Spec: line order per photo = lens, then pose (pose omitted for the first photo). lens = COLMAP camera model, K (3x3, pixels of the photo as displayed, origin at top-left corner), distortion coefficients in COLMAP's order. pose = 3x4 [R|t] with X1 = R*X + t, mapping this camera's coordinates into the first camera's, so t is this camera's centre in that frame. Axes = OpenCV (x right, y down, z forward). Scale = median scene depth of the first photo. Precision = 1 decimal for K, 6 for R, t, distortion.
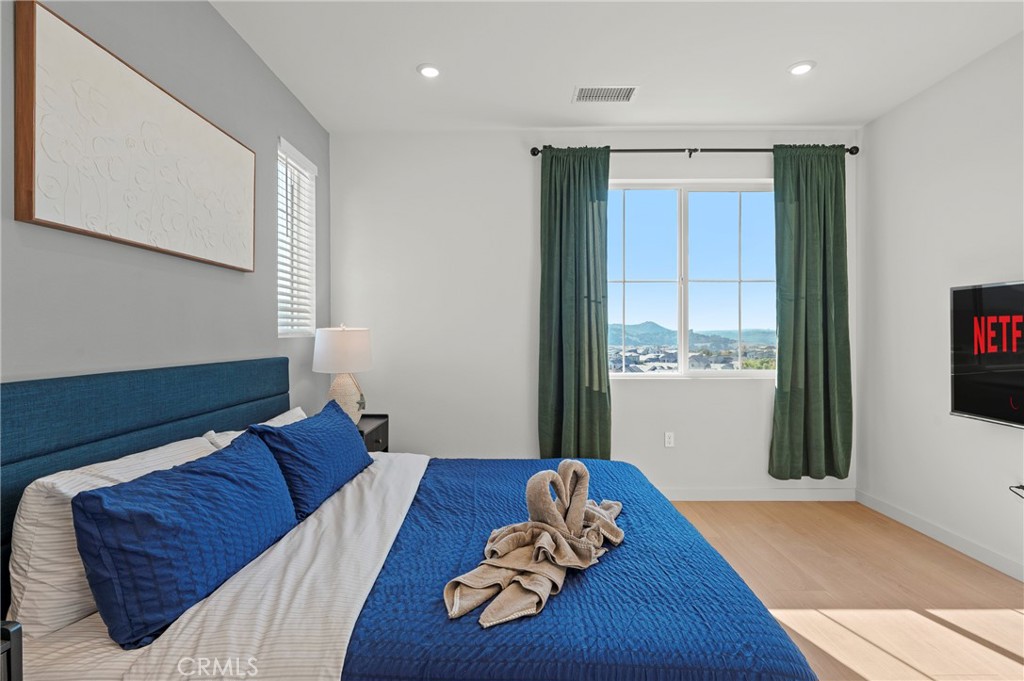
lens RADIAL K [[518.7, 0, 513.7], [0, 518.7, 334.8], [0, 0, 1]] dist [0.000999, -0.000409]
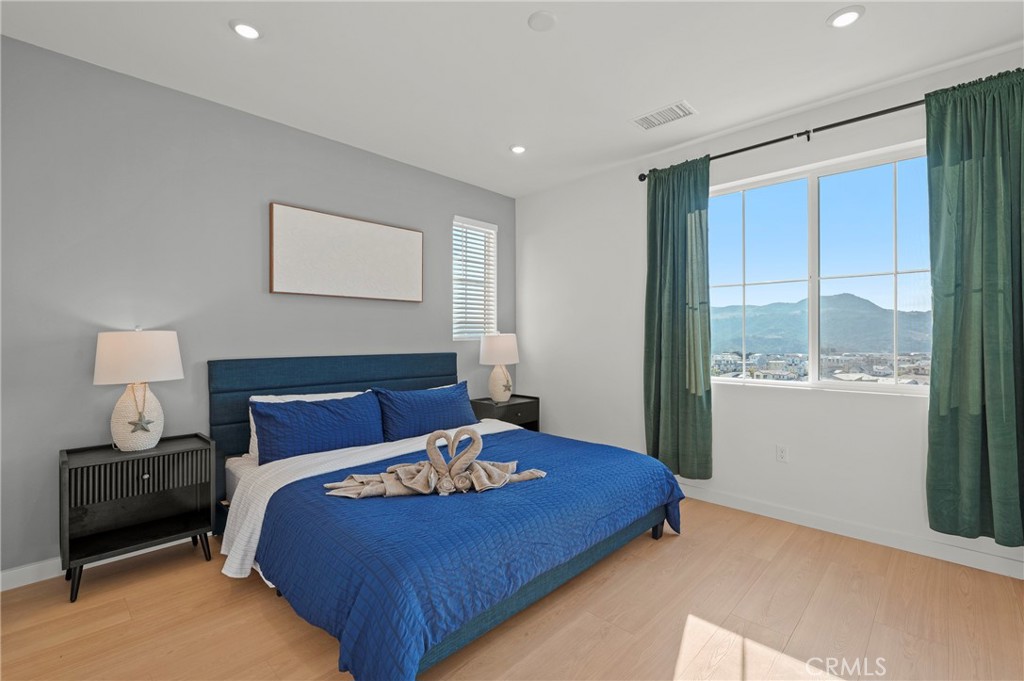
lens RADIAL K [[458.3, 0, 513.9], [0, 458.3, 335.3], [0, 0, 1]] dist [0.003676, 0.000047]
pose [[0.721308, -0.000930, -0.692613, 0.533370], [-0.001548, 0.999994, -0.002955, -0.005351], [0.692612, 0.003203, 0.721303, 0.085501]]
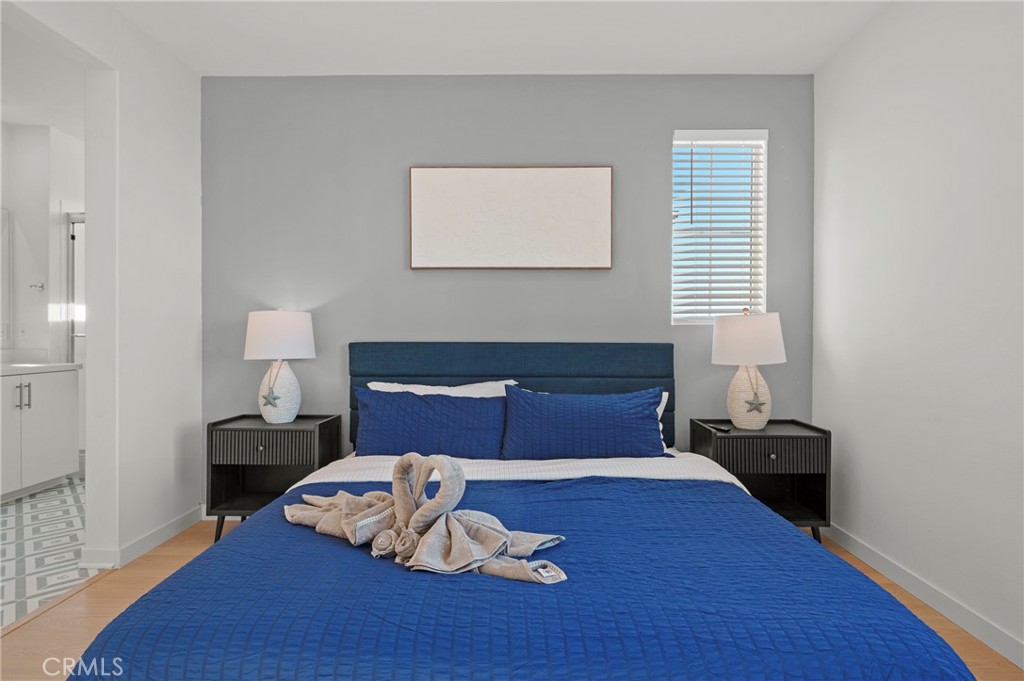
lens RADIAL K [[518.7, 0, 513.7], [0, 518.7, 334.8], [0, 0, 1]] dist [0.000999, -0.000409]
pose [[-0.018027, 0.007271, -0.999811, 0.477476], [-0.003173, 0.999968, 0.007330, 0.015594], [0.999832, 0.003305, -0.018003, 0.561860]]
